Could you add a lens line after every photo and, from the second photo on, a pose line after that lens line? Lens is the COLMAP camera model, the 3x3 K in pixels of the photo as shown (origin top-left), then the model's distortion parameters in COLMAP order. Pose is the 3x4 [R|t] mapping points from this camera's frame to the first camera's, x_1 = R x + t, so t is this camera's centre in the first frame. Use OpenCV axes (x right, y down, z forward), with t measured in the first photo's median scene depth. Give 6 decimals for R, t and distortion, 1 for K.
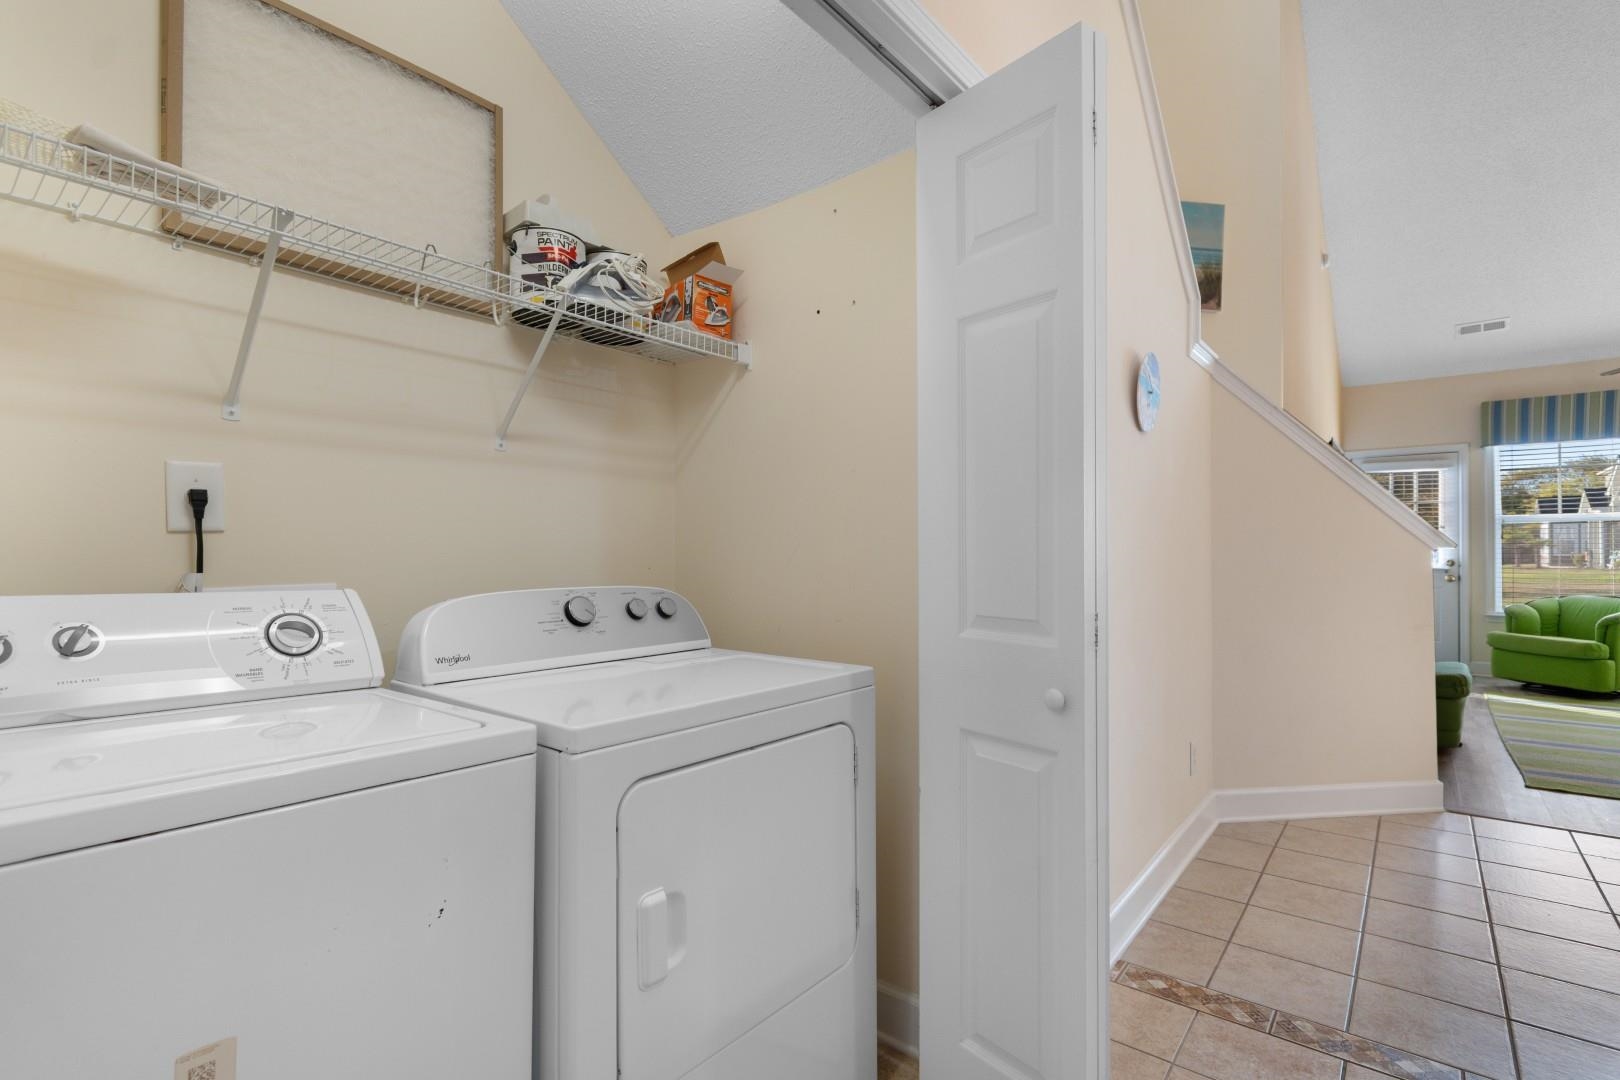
lens RADIAL K [[777.4, 0, 816.6], [0, 777.4, 547.9], [0, 0, 1]] dist [0.002129, -0.000105]
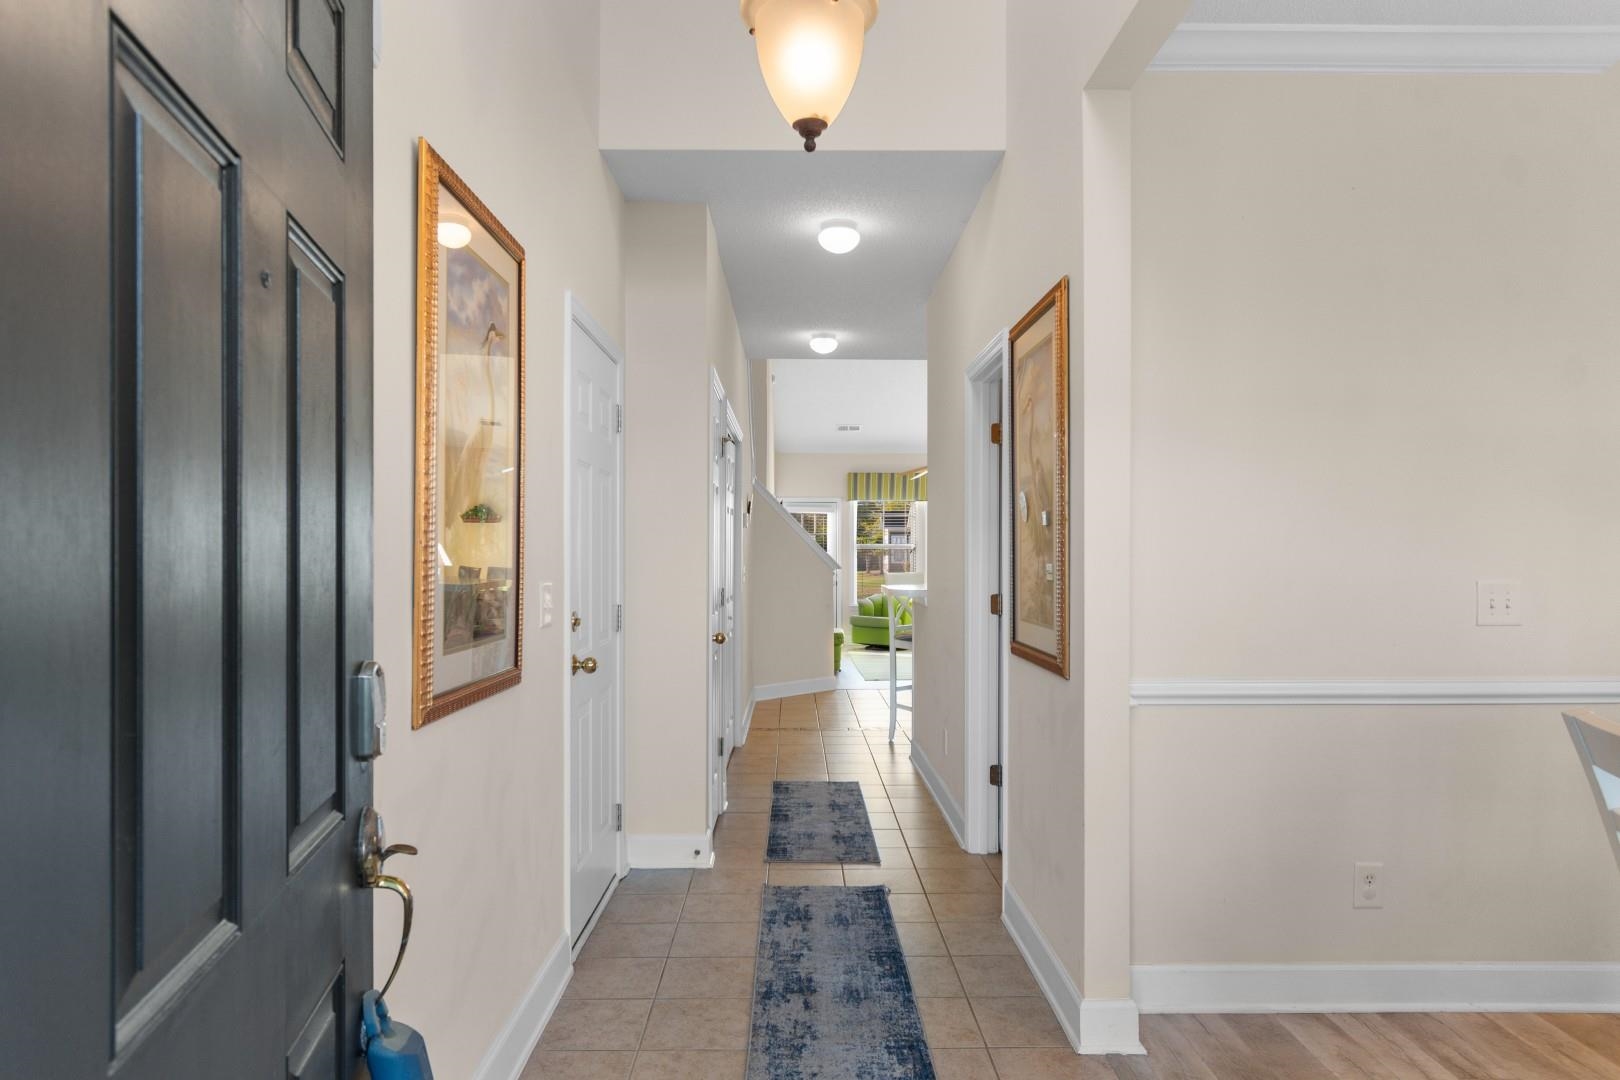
lens RADIAL K [[1028.0, 0, 810.0], [0, 1028.0, 542.1], [0, 0, 1]] dist [0.000097, 0.000000]
pose [[0.780096, 0.012735, 0.625530, -0.532207], [-0.007306, 0.999910, -0.011246, -0.020648], [-0.625617, 0.004203, 0.780119, -0.604334]]
